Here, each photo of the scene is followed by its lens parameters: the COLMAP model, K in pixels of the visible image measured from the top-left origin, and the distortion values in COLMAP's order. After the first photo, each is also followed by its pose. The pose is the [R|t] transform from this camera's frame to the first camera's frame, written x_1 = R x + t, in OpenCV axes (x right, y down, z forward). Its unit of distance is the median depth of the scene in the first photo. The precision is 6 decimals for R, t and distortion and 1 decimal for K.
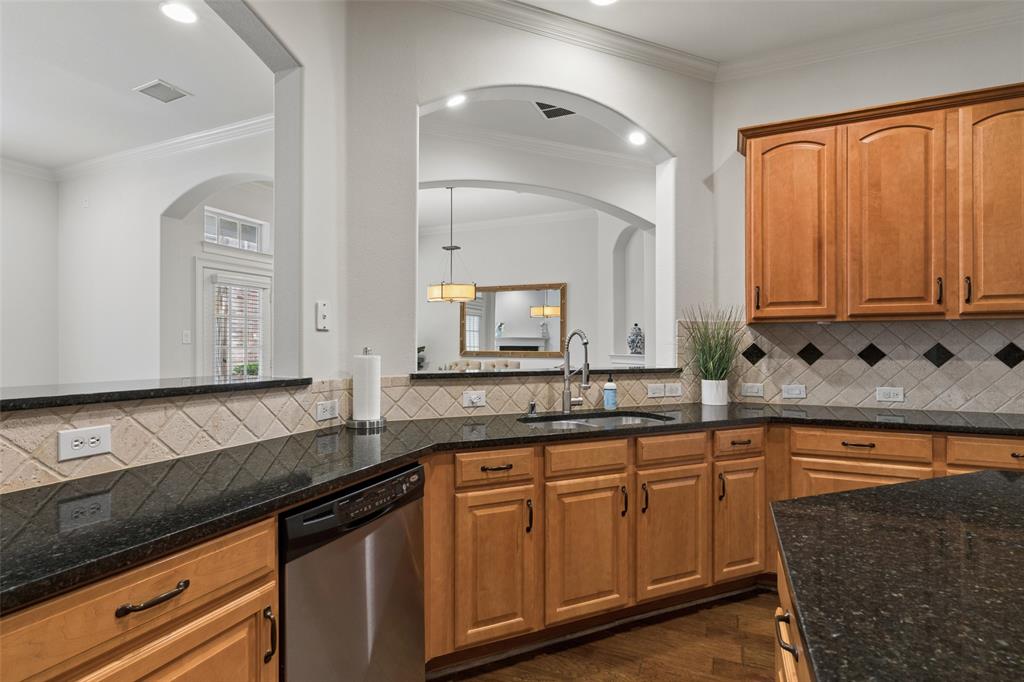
lens RADIAL K [[503.2, 0, 506.1], [0, 503.2, 341.0], [0, 0, 1]] dist [-0.005924, 0.000047]
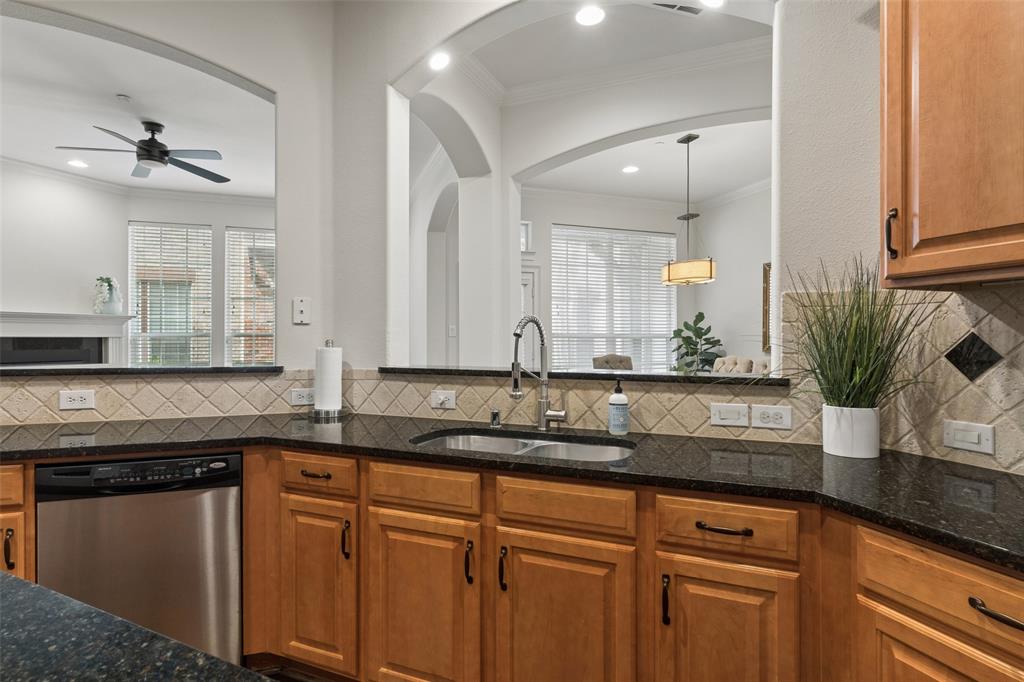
lens RADIAL K [[532.7, 0, 508.4], [0, 532.7, 338.6], [0, 0, 1]] dist [-0.002732, -0.001187]
pose [[0.683857, 0.000688, -0.729616, 0.646604], [0.005376, 0.999968, 0.005981, 0.005117], [0.729596, -0.008013, 0.683831, 0.432854]]
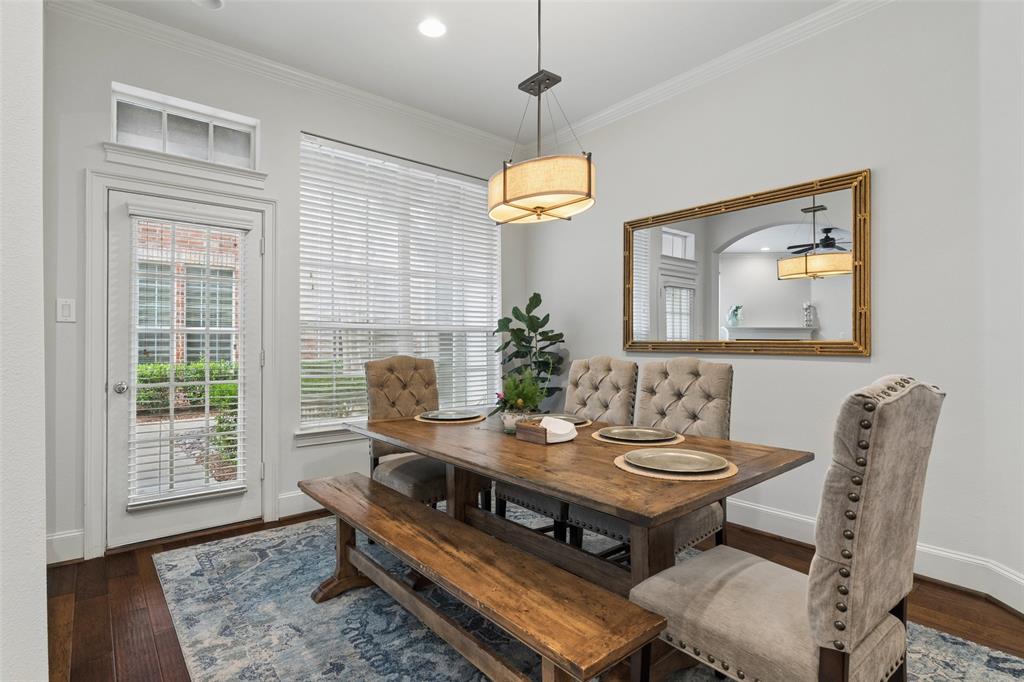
lens RADIAL K [[503.2, 0, 506.1], [0, 503.2, 341.0], [0, 0, 1]] dist [-0.005924, 0.000047]
pose [[0.891537, -0.000451, -0.452947, 0.104400], [0.002716, 0.999987, 0.004351, 0.044951], [0.452939, -0.005109, 0.891527, 1.287135]]
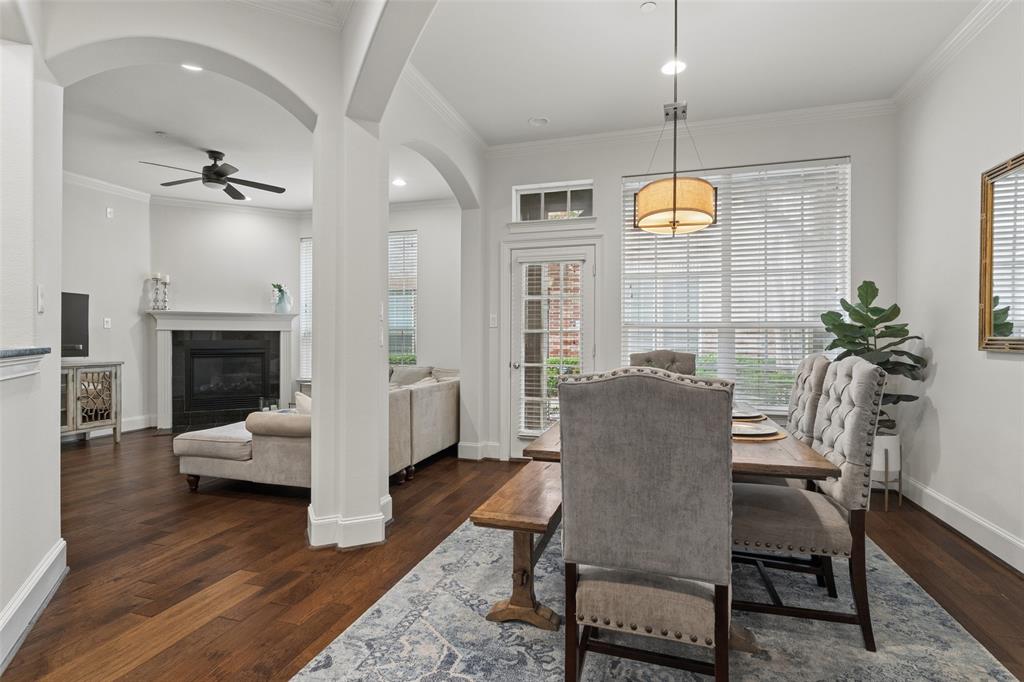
lens RADIAL K [[503.2, 0, 506.1], [0, 503.2, 341.0], [0, 0, 1]] dist [-0.005924, 0.000047]
pose [[0.107646, 0.003671, -0.994183, 0.688500], [0.005245, 0.999977, 0.004260, 0.051150], [0.994175, -0.005673, 0.107624, 1.631650]]
